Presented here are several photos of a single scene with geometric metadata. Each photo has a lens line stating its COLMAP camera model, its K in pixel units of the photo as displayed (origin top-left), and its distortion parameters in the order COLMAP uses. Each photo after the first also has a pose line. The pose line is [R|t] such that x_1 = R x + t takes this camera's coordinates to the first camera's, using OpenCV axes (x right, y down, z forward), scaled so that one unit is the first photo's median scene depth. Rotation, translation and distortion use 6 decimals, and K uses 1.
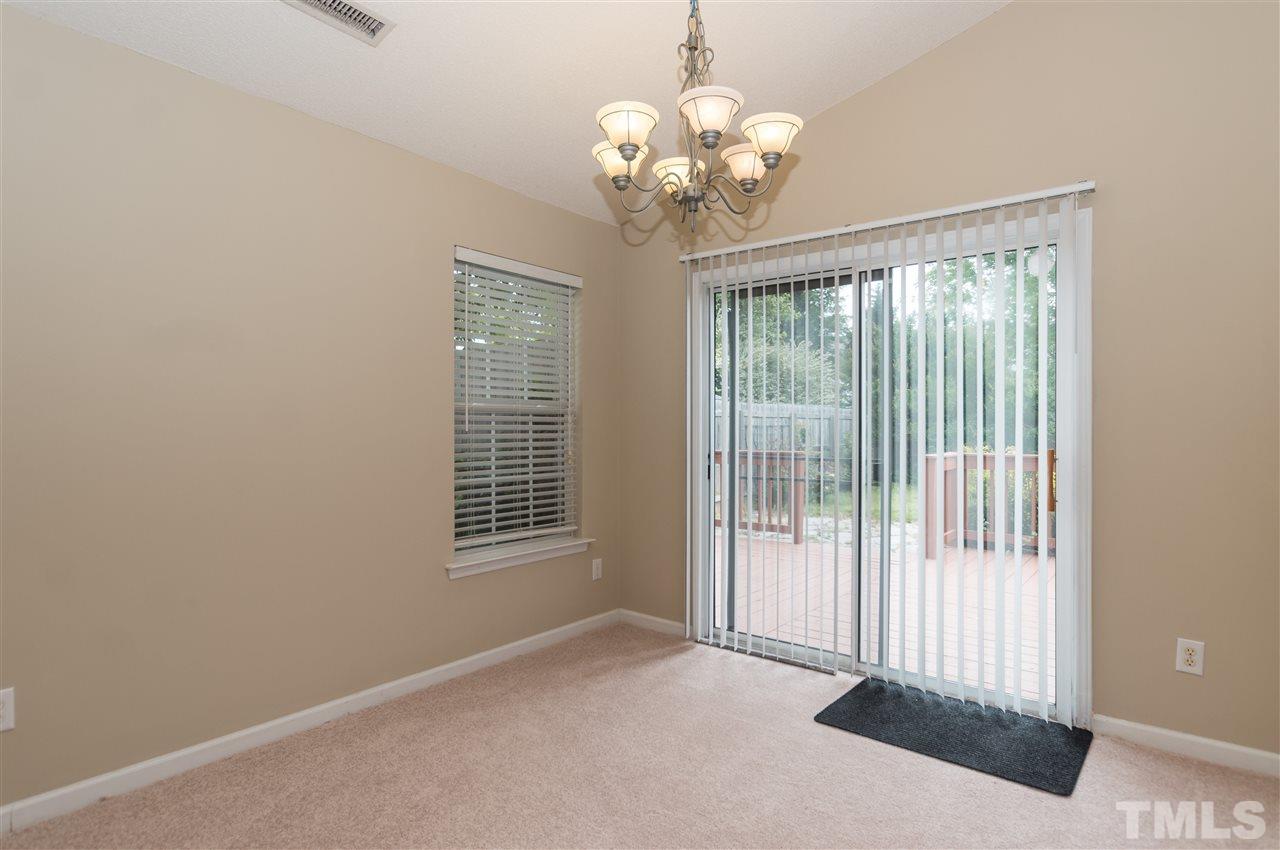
lens RADIAL K [[680.3, 0, 642.7], [0, 680.3, 427.1], [0, 0, 1]] dist [0.003954, 0.000468]
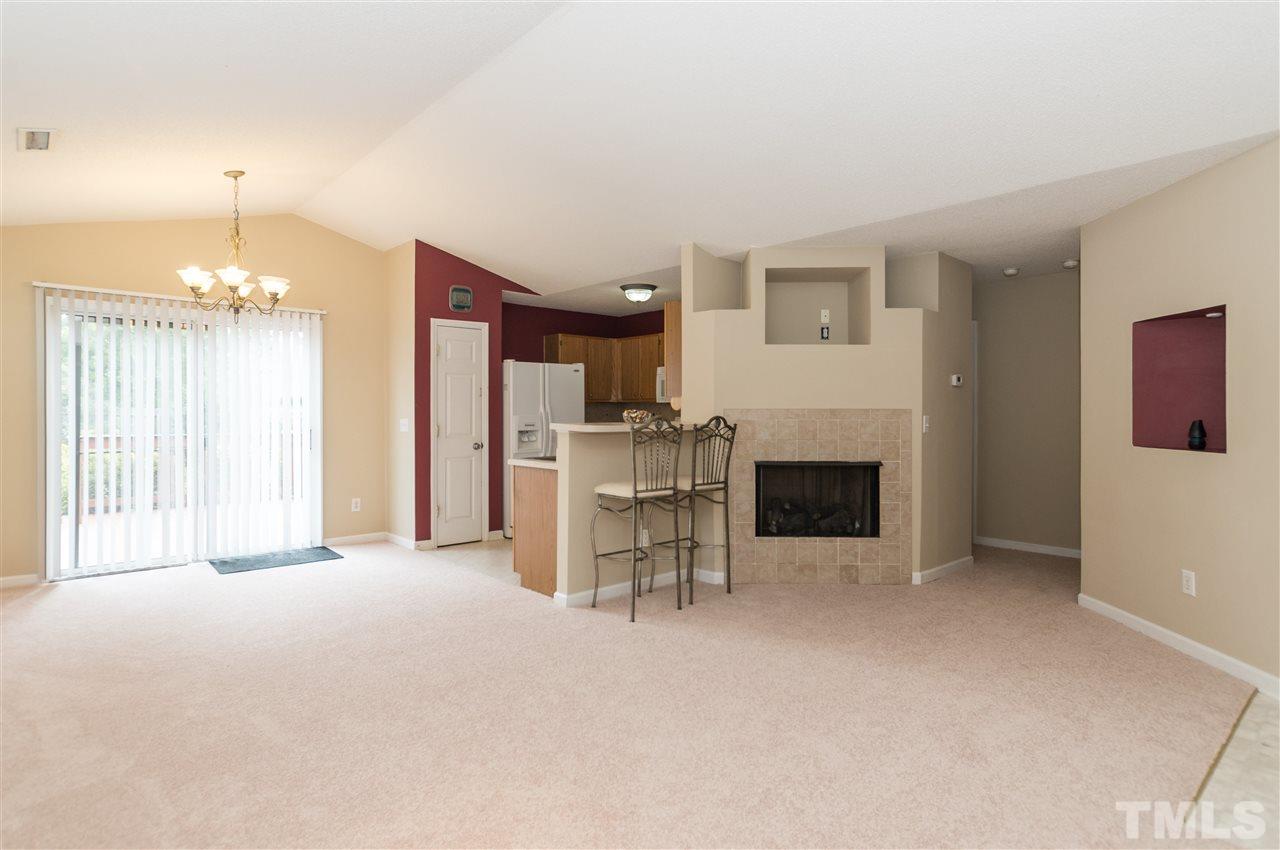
lens RADIAL K [[674.3, 0, 638.0], [0, 674.3, 413.6], [0, 0, 1]] dist [0.005008, 0.000475]
pose [[0.179162, -0.004672, 0.983809, -1.077906], [-0.003239, 0.999981, 0.005338, -0.018087], [-0.983814, -0.004143, 0.179143, -0.356111]]
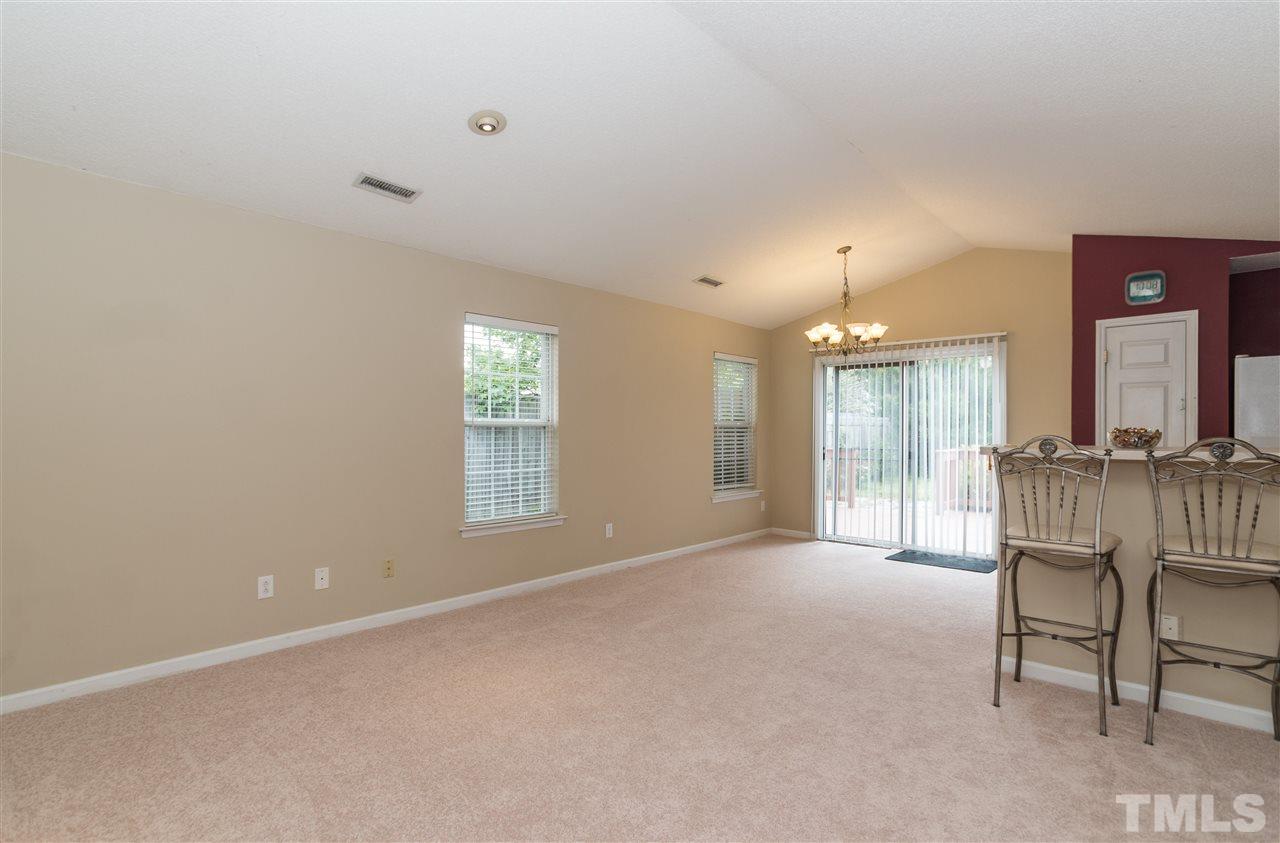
lens RADIAL K [[614.4, 0, 634.7], [0, 614.4, 432.7], [0, 0, 1]] dist [0.000977, -0.000200]
pose [[0.997769, -0.001004, -0.066756, -0.375653], [0.001303, 0.999989, 0.004441, -0.013880], [0.066751, -0.004518, 0.997759, -0.939515]]
